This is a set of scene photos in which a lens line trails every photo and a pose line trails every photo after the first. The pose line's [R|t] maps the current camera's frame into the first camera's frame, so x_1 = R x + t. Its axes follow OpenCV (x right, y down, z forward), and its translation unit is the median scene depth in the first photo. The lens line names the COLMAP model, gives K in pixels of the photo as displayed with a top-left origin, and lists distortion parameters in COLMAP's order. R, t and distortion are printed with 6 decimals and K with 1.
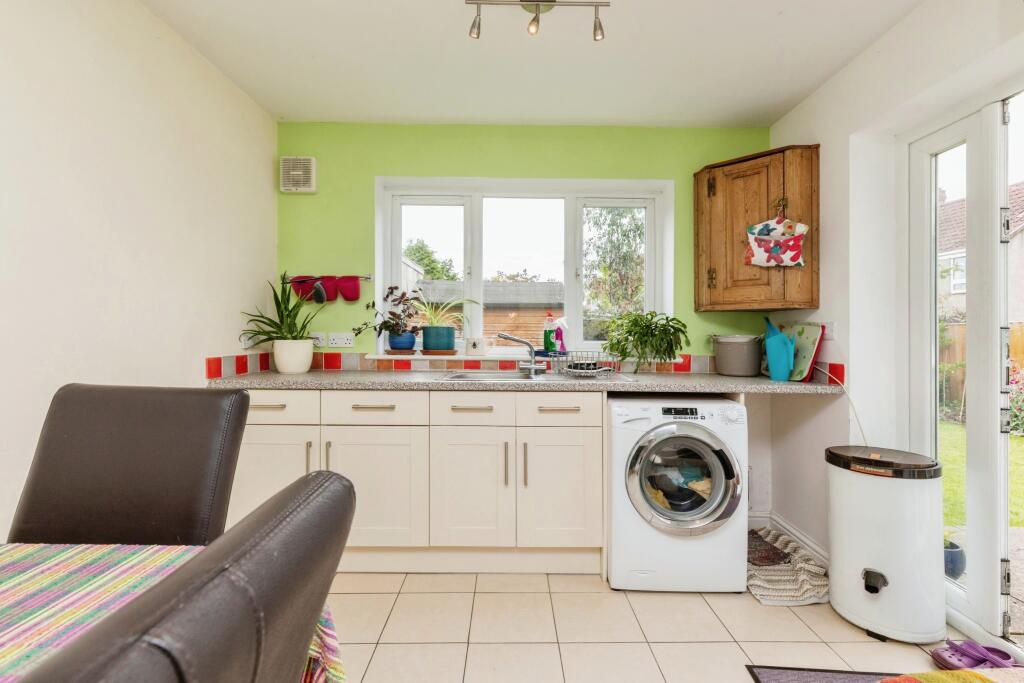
lens RADIAL K [[463.3, 0, 516.8], [0, 463.3, 333.1], [0, 0, 1]] dist [0.000597, 0.000047]
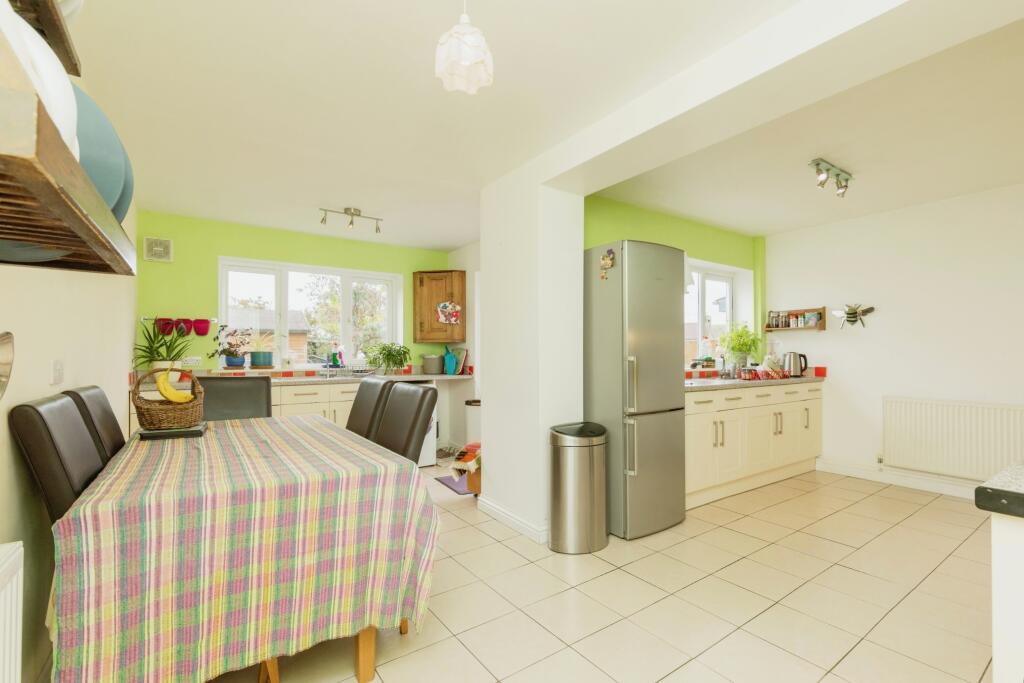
lens RADIAL K [[463.3, 0, 516.8], [0, 463.3, 333.1], [0, 0, 1]] dist [0.000597, 0.000047]
pose [[0.823920, 0.013949, 0.566535, -0.385348], [0.010330, 0.999161, -0.039625, -0.005341], [-0.566613, 0.038500, 0.823084, -0.905953]]
